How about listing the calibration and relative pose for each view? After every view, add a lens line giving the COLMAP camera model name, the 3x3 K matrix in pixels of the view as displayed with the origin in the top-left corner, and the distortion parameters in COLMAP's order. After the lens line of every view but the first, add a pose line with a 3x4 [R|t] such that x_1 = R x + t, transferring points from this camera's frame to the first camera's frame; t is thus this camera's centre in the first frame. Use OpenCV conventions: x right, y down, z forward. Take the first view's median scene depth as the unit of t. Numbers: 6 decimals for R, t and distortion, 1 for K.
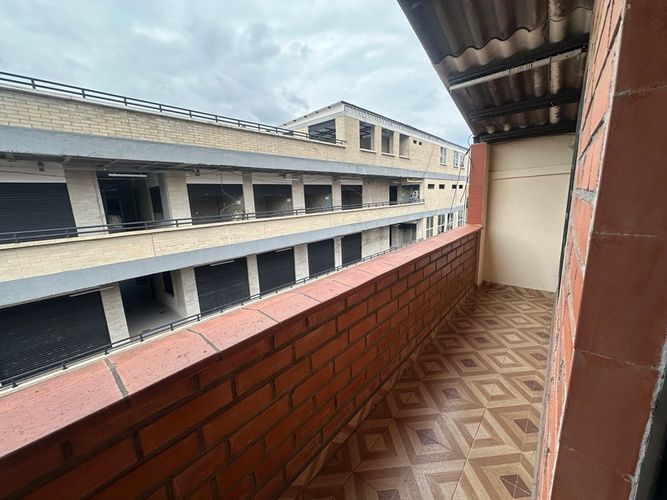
lens RADIAL K [[261.3, 0, 305.8], [0, 261.3, 245.7], [0, 0, 1]] dist [-0.001669, 0.000060]
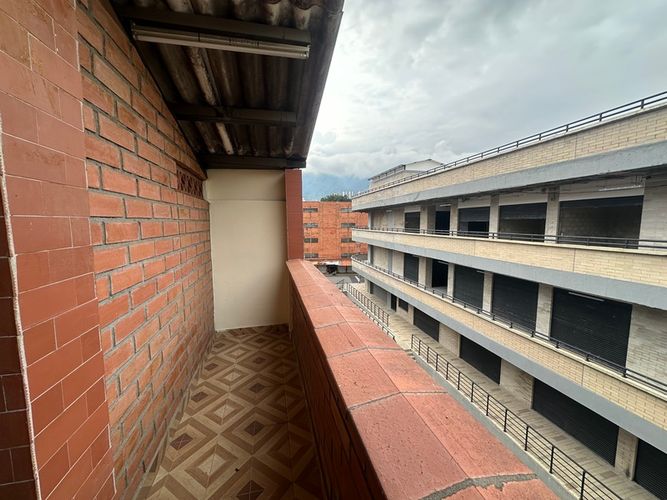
lens RADIAL K [[265.1, 0, 332.2], [0, 265.1, 250.3], [0, 0, 1]] dist [-0.010846, 0.000924]
pose [[-0.528681, 0.136354, -0.837797, 0.704689], [-0.121767, 0.964621, 0.233835, -0.155024], [0.840041, 0.225640, -0.493373, 0.680765]]
